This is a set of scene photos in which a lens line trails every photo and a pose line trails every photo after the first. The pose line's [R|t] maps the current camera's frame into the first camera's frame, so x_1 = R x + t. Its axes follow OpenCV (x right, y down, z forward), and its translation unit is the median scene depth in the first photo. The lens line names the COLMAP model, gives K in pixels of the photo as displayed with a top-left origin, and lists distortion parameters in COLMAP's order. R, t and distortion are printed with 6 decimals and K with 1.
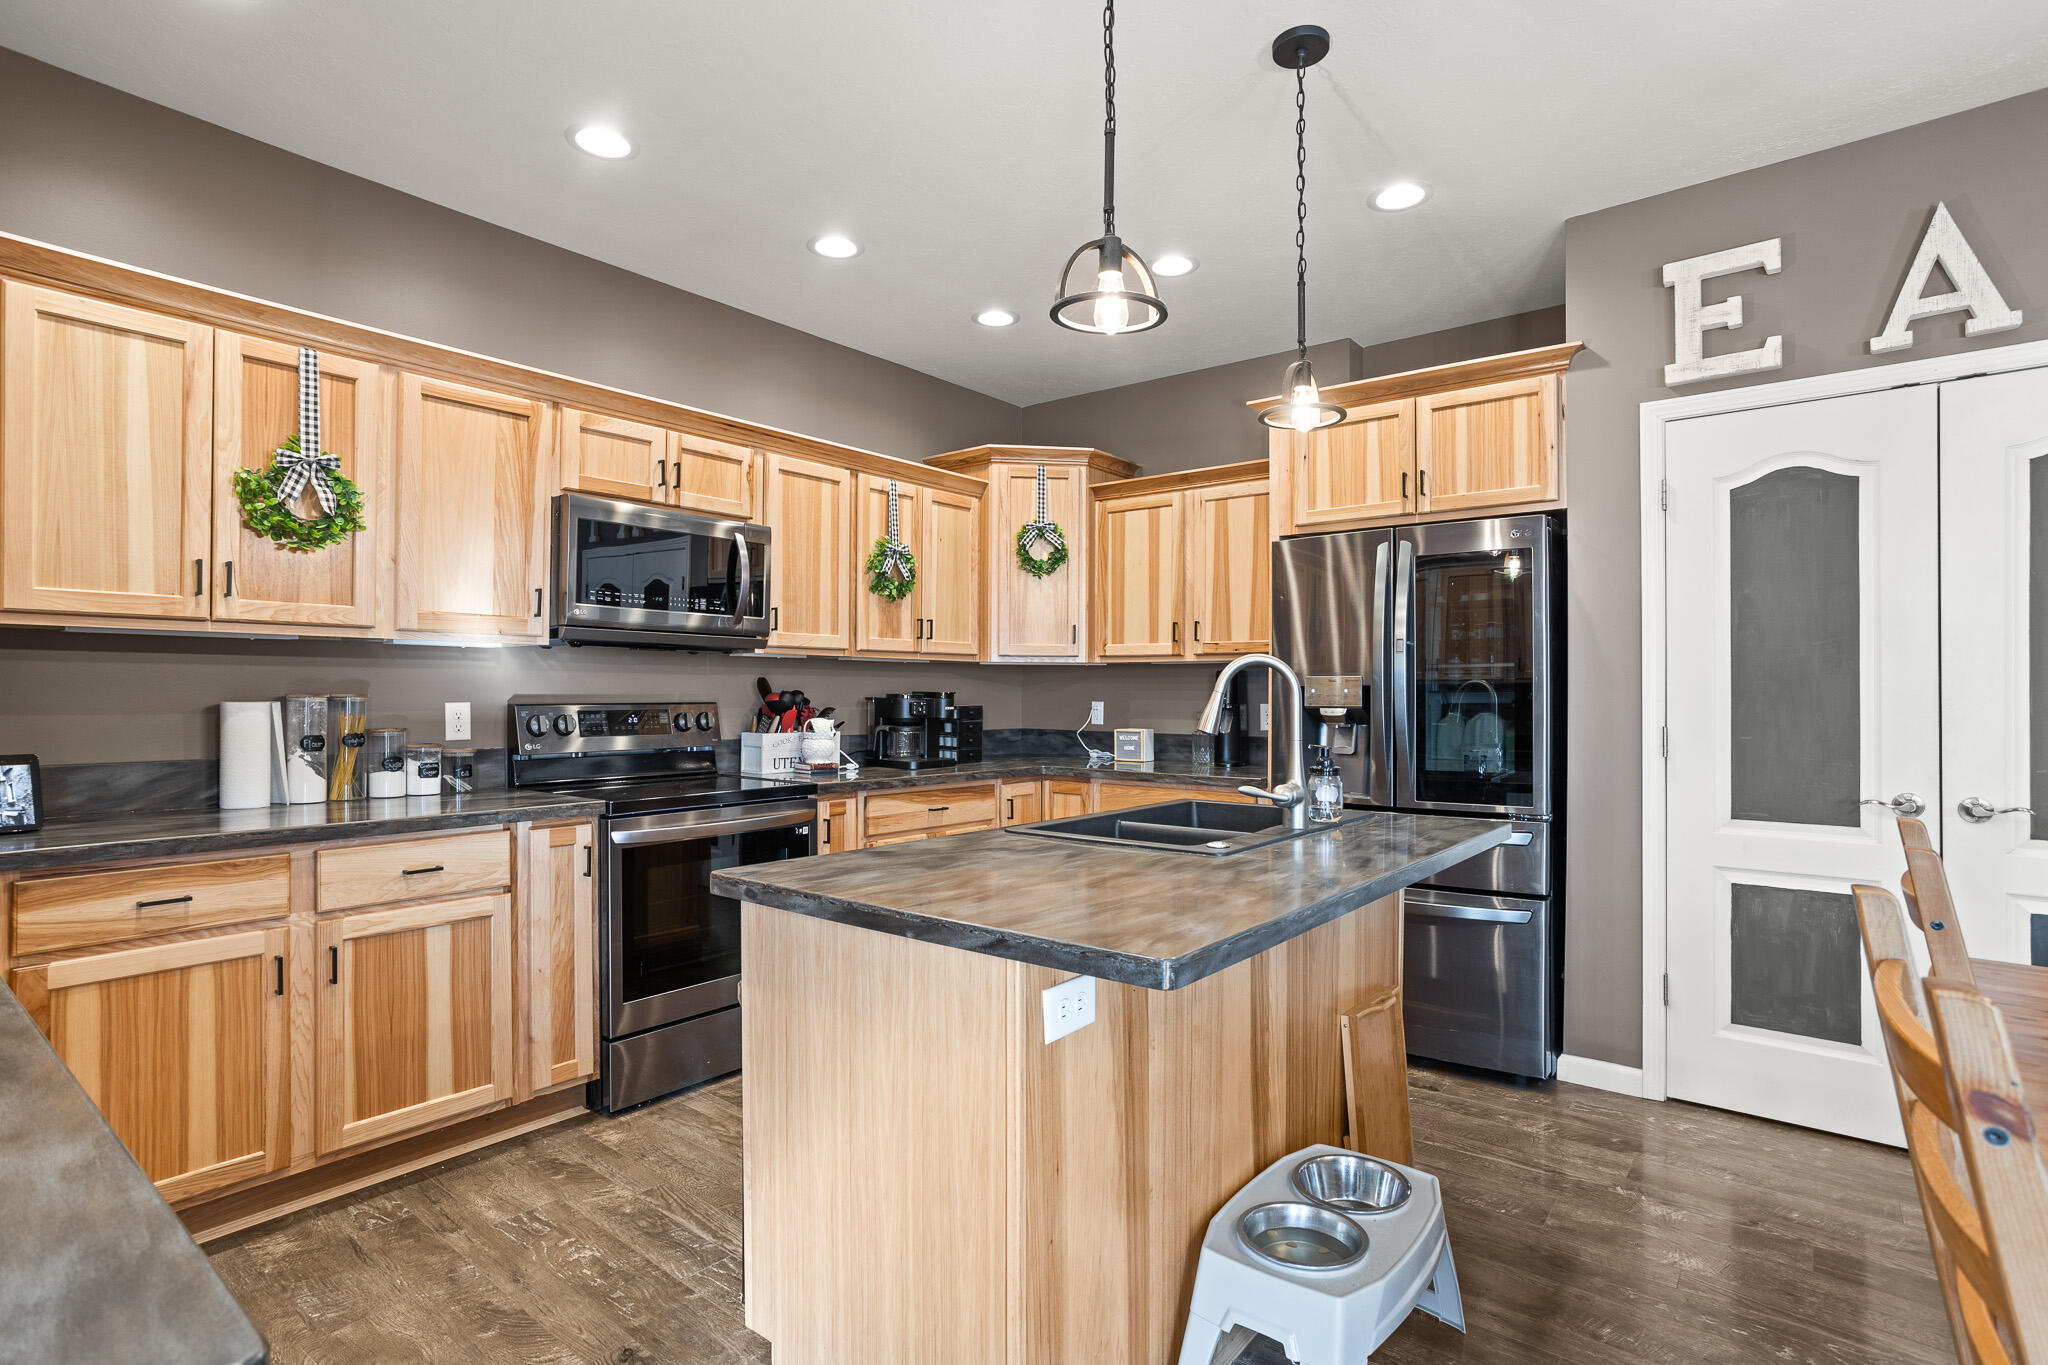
lens RADIAL K [[1015.1, 0, 1024.5], [0, 1015.1, 688.2], [0, 0, 1]] dist [-0.056049, 0.034707]
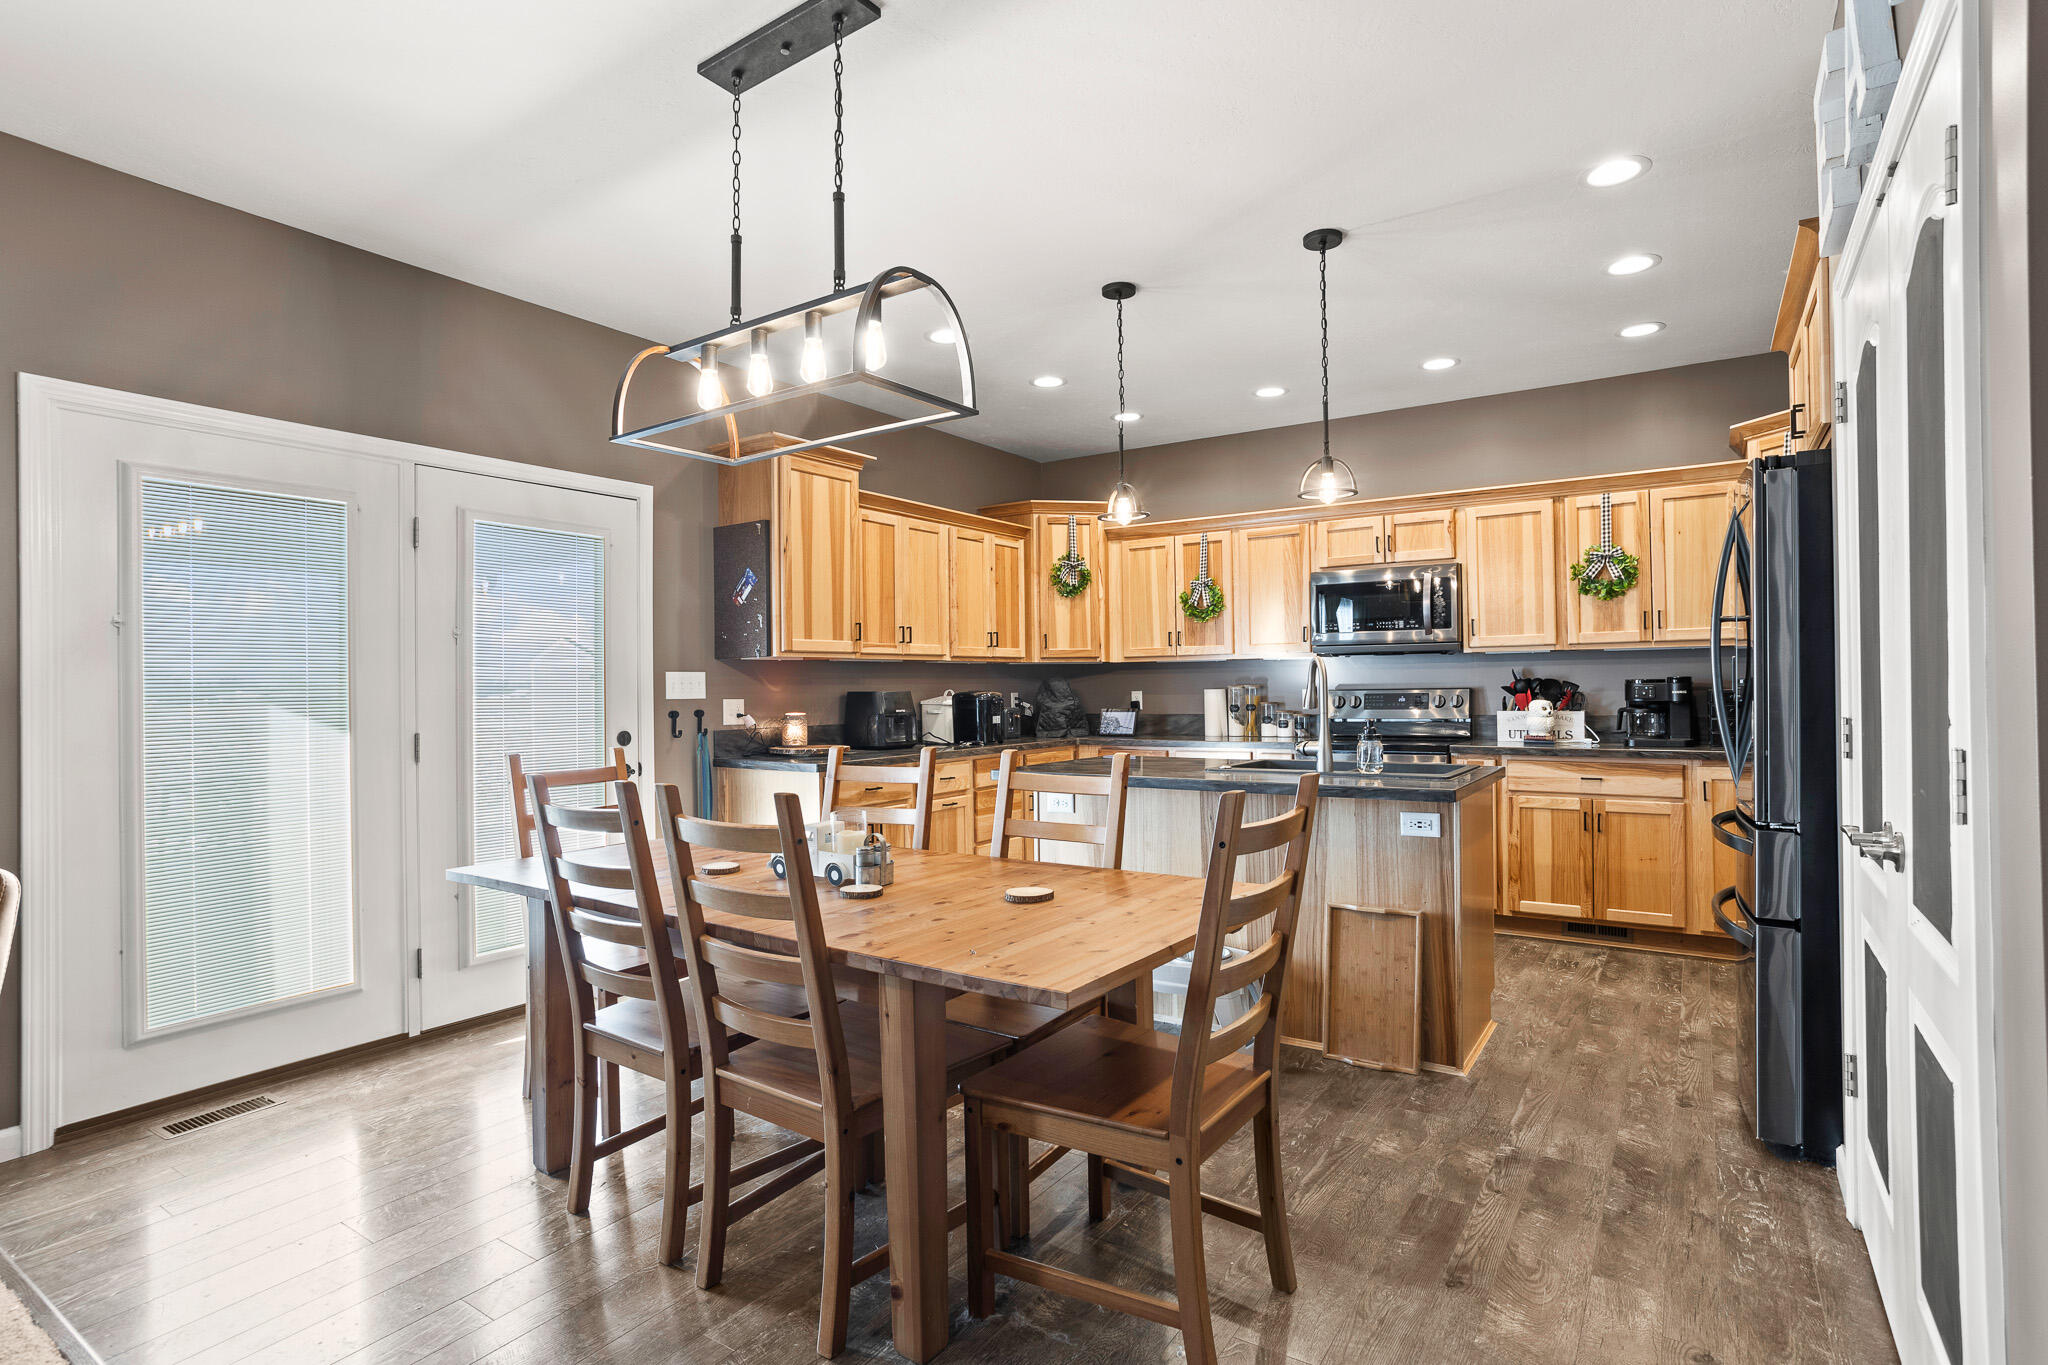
lens RADIAL K [[1015.1, 0, 1024.5], [0, 1015.1, 688.2], [0, 0, 1]] dist [-0.056049, 0.034707]
pose [[0.083110, -0.007388, -0.996513, 1.088305], [0.015249, 0.999865, -0.006141, 0.013888], [0.996424, -0.014686, 0.083212, 0.280102]]
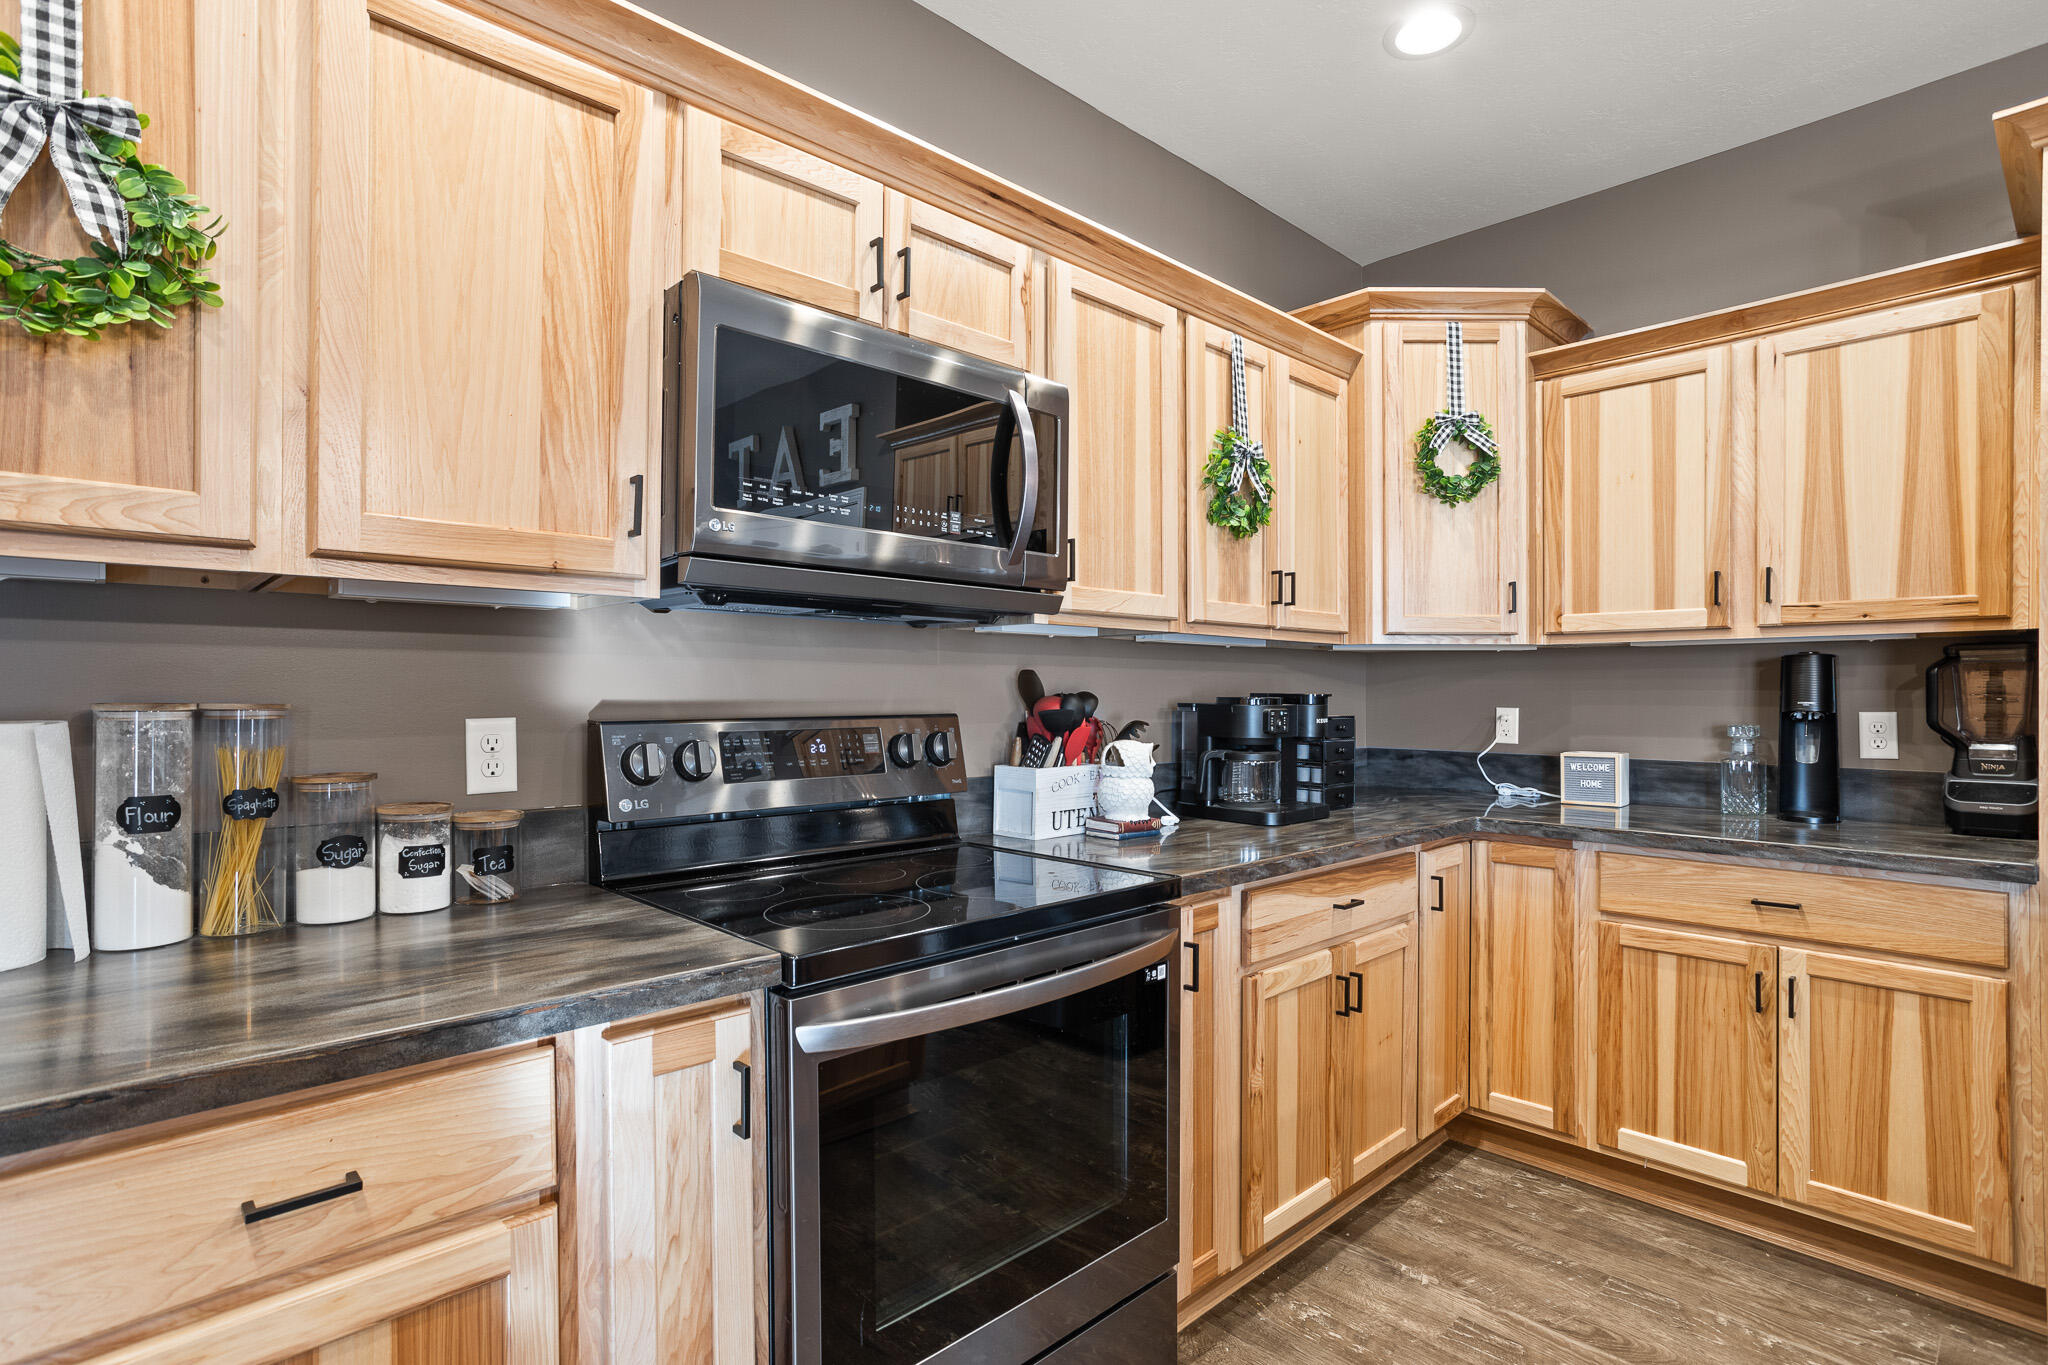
lens RADIAL K [[1004.4, 0, 1016.1], [0, 1004.4, 691.9], [0, 0, 1]] dist [-0.058980, 0.031732]
pose [[0.990568, -0.004860, -0.136935, -0.205738], [0.004975, 0.999987, 0.000497, 0.001731], [0.136931, -0.001174, 0.990580, 0.472039]]
